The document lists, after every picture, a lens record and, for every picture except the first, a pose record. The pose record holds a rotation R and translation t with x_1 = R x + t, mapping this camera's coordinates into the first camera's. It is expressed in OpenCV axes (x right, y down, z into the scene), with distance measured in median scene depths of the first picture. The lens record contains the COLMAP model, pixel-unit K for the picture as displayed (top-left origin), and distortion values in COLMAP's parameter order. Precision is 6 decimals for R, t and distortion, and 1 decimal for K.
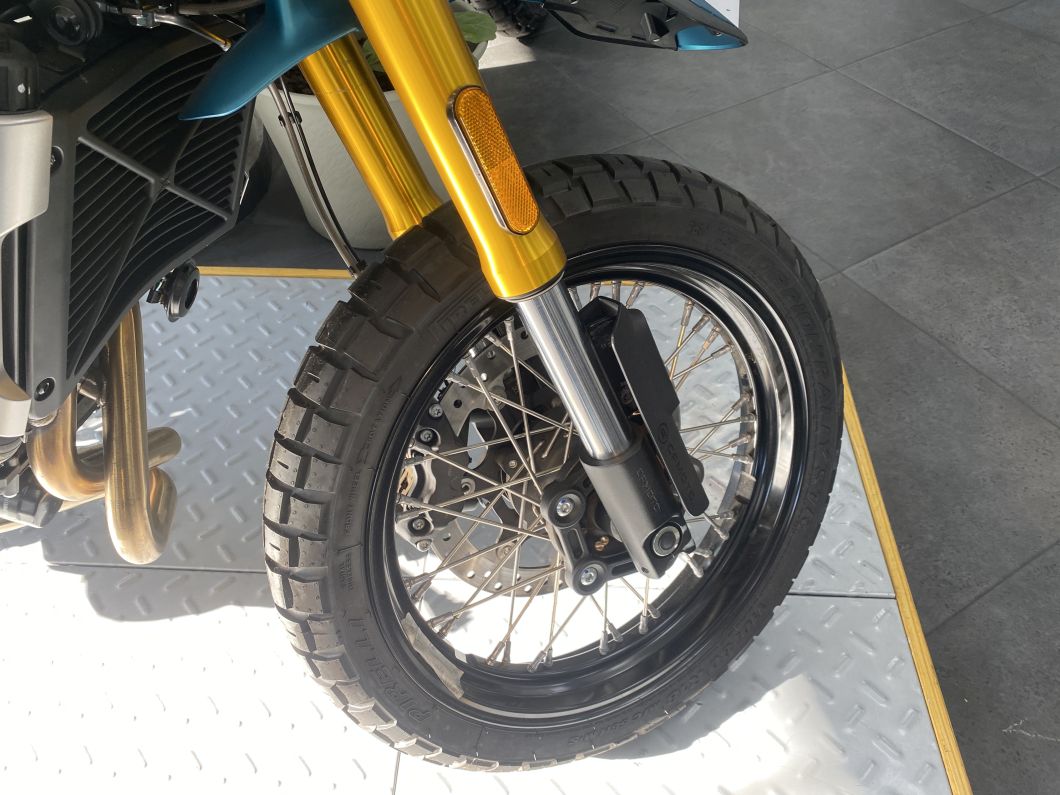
lens RADIAL K [[805.1, 0, 521.9], [0, 805.1, 402.6], [0, 0, 1]] dist [0.003394, -0.005434]
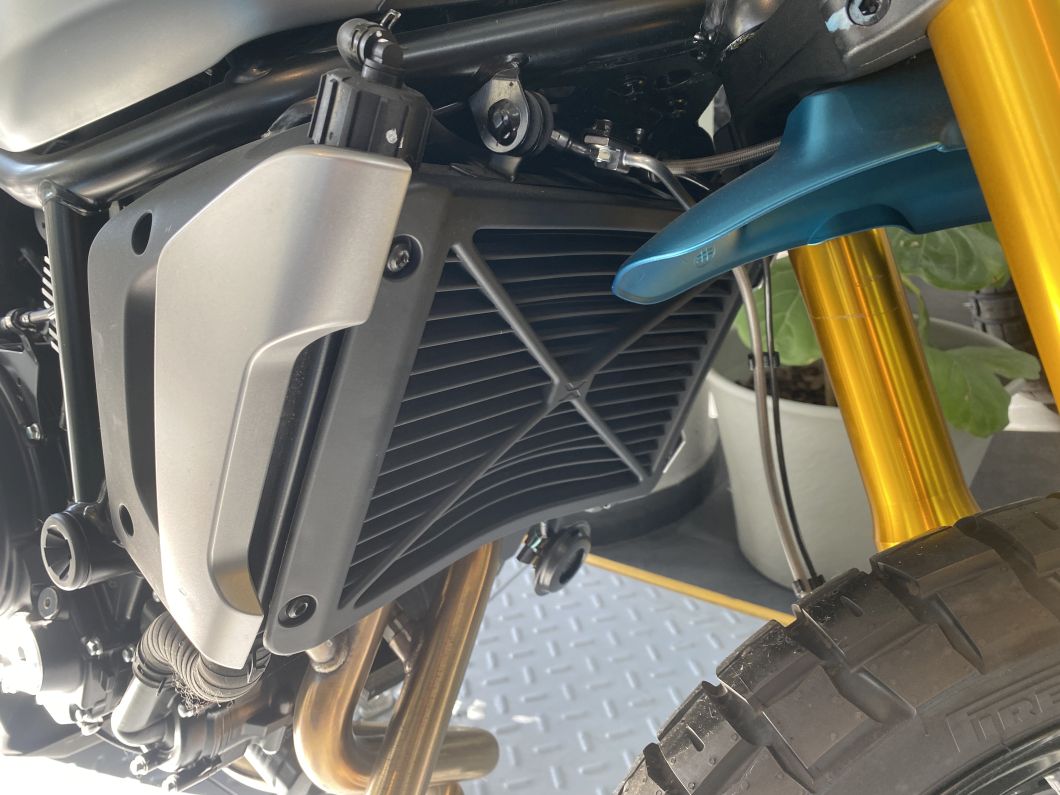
lens RADIAL K [[805.1, 0, 521.9], [0, 805.1, 402.6], [0, 0, 1]] dist [0.003394, -0.005434]
pose [[0.845310, 0.143988, -0.514508, -0.107028], [-0.344714, 0.882730, -0.319311, -0.016751], [0.408195, 0.447275, 0.795815, 0.405691]]
